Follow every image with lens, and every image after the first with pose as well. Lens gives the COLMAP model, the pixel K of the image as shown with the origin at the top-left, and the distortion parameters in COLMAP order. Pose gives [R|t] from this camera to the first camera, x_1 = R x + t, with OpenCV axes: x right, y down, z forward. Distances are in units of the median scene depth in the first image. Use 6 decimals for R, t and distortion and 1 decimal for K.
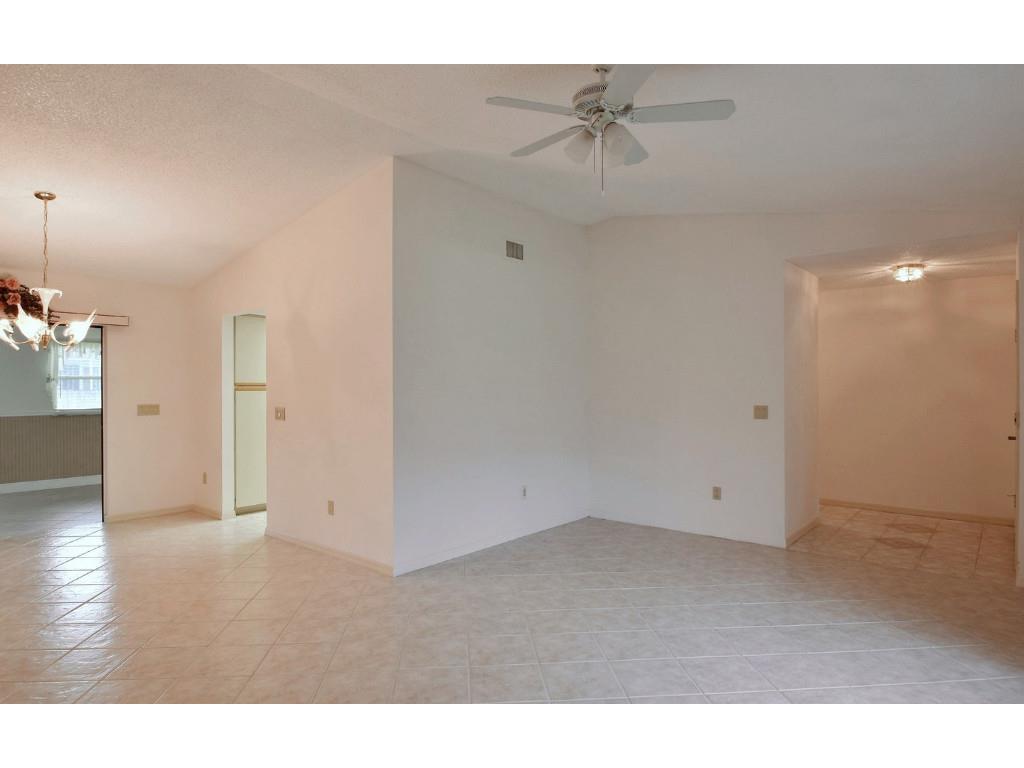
lens RADIAL K [[551.5, 0, 512.0], [0, 551.5, 384.0], [0, 0, 1]] dist [-0.031296, 0.002420]
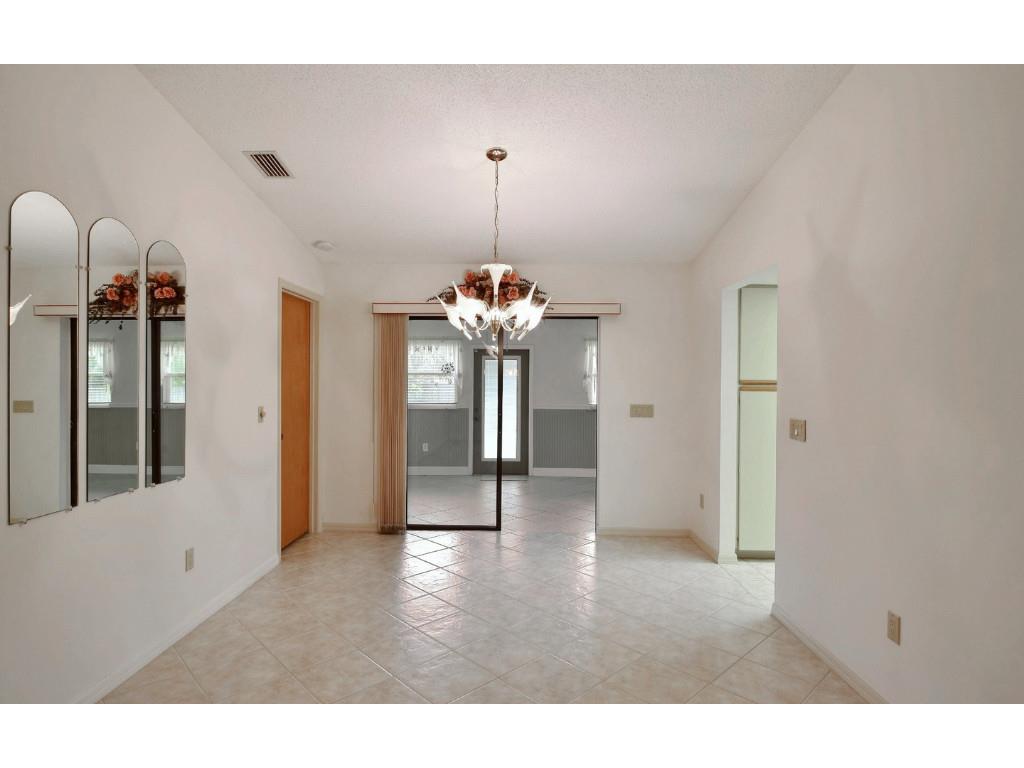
lens RADIAL K [[530.9, 0, 512.0], [0, 530.9, 384.0], [0, 0, 1]] dist [0.002382, 0.000543]
pose [[0.598173, 0.010556, -0.801298, -0.124302], [-0.009177, 0.999938, 0.006322, 0.001763], [0.801315, 0.003572, 0.598232, 0.347604]]
